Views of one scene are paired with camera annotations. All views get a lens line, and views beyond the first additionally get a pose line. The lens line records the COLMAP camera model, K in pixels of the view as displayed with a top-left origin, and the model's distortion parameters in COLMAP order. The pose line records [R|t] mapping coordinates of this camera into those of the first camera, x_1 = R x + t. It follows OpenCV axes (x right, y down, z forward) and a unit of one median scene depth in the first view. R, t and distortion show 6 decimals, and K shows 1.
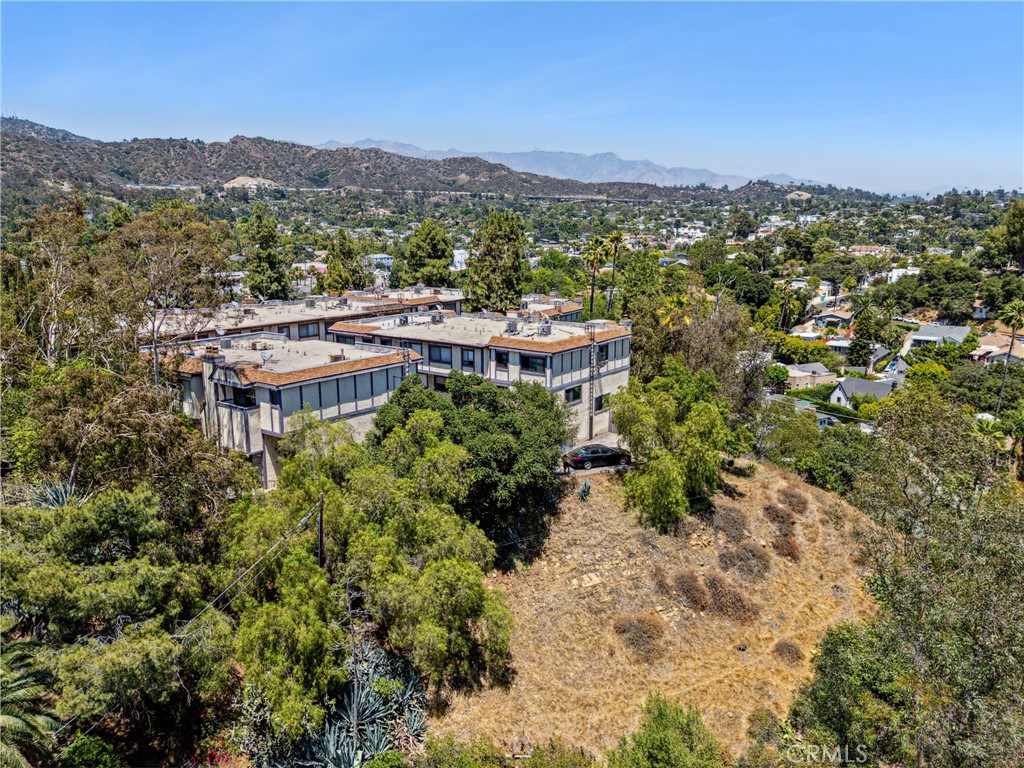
lens RADIAL K [[715.4, 0, 508.8], [0, 715.4, 384.2], [0, 0, 1]] dist [0.019138, -0.021312]
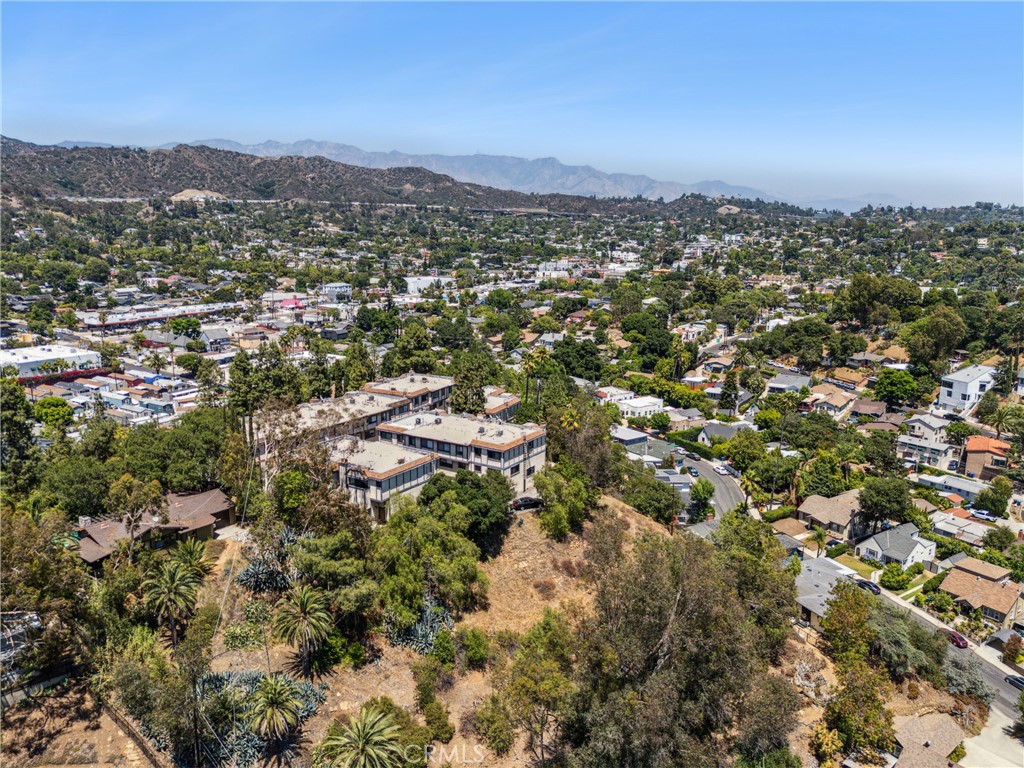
lens RADIAL K [[715.4, 0, 513.8], [0, 715.4, 384.0], [0, 0, 1]] dist [0.019138, -0.021312]
pose [[0.996331, -0.004439, 0.085467, -0.024395], [0.004639, 0.999987, -0.002135, -0.068018], [-0.085457, 0.002524, 0.996339, -0.293217]]
